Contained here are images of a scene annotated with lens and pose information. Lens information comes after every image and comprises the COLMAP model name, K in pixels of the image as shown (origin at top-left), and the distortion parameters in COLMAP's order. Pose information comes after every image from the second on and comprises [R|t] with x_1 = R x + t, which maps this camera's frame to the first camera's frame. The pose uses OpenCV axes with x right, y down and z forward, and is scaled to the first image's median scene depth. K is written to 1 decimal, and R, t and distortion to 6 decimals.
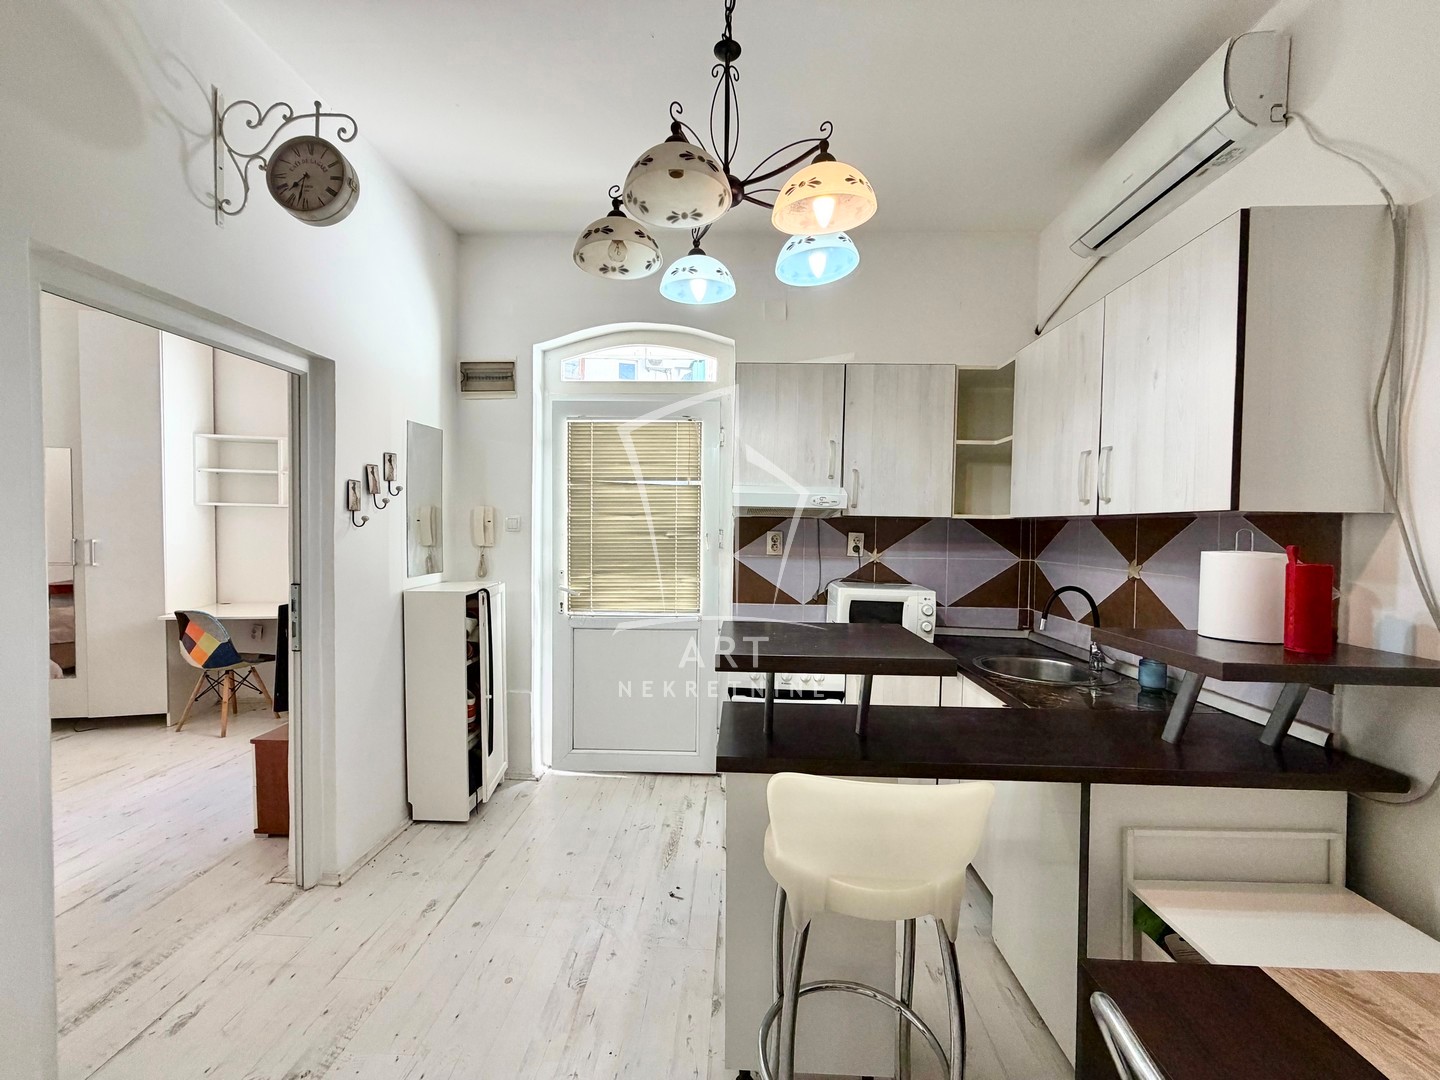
lens RADIAL K [[572.5, 0, 720.0], [0, 572.5, 540.0], [0, 0, 1]] dist [-0.000508, -0.000186]
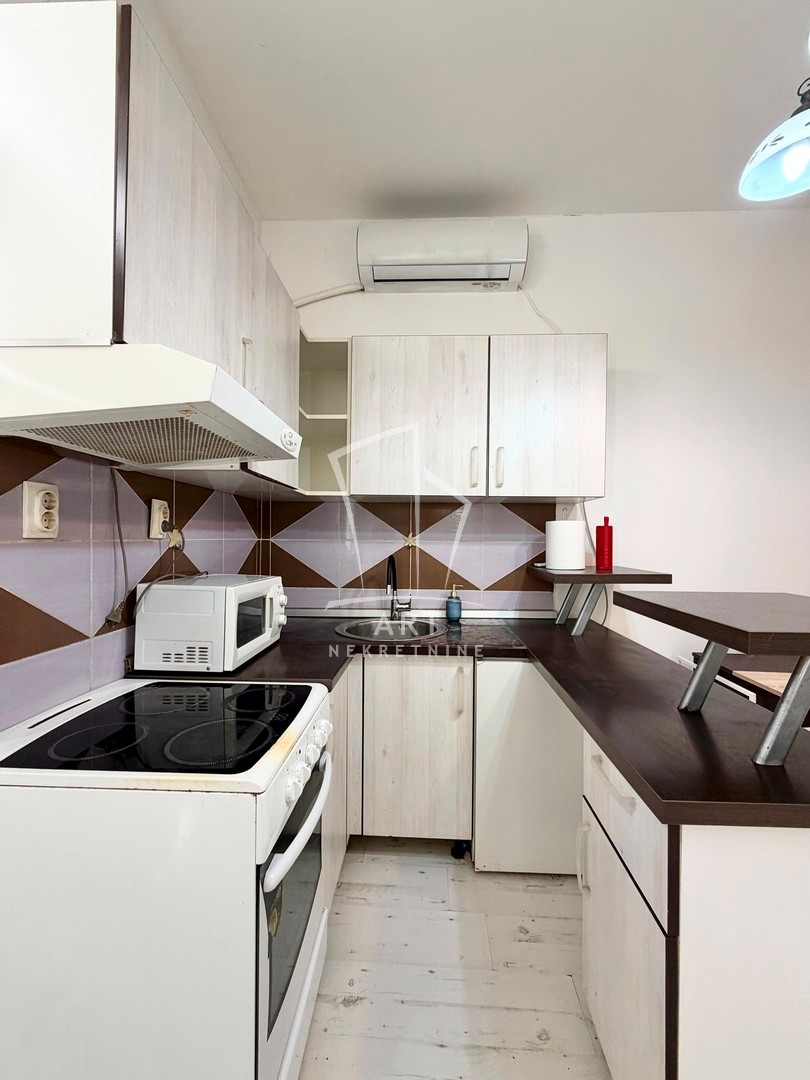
lens RADIAL K [[429.4, 0, 405.6], [0, 429.4, 544.1], [0, 0, 1]] dist [-0.000508, -0.000186]
pose [[0.012320, -0.027352, 0.999550, -0.306276], [0.012858, 0.999547, 0.027193, 0.034614], [-0.999841, 0.012517, 0.012666, 1.006301]]
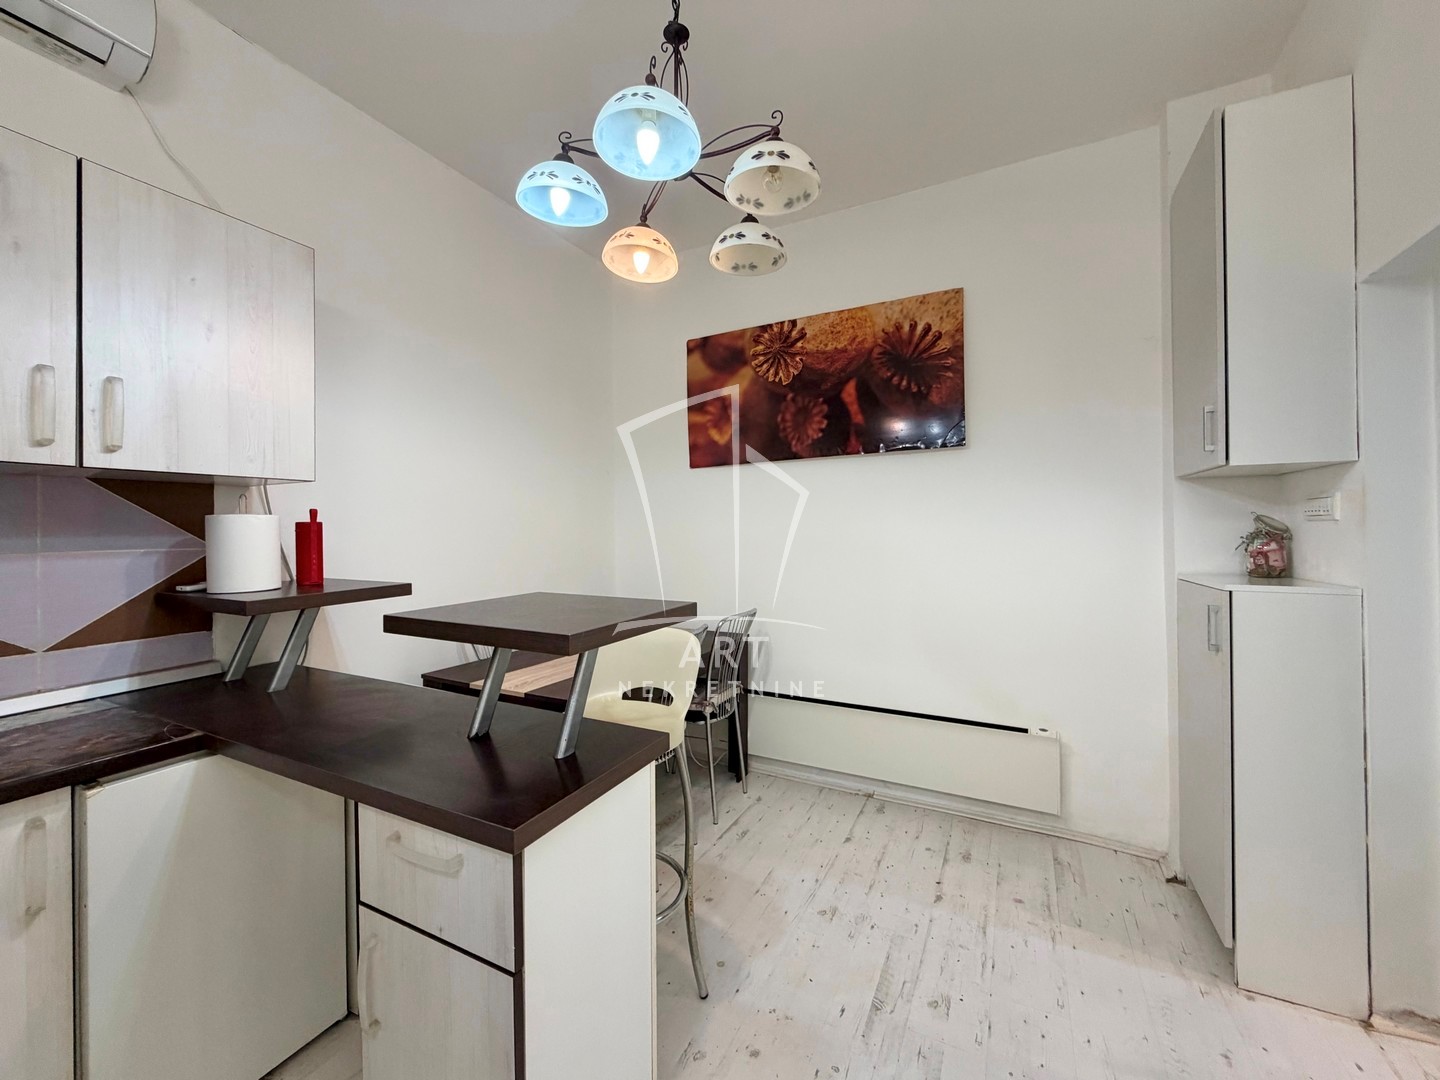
lens RADIAL K [[582.0, 0, 719.2], [0, 582.0, 523.5], [0, 0, 1]] dist [0.000148, 0.000167]
pose [[-0.906959, -0.003176, 0.421206, -0.294100], [0.004977, 0.999821, 0.018256, 0.014999], [-0.421189, 0.018654, -0.906781, 1.120967]]
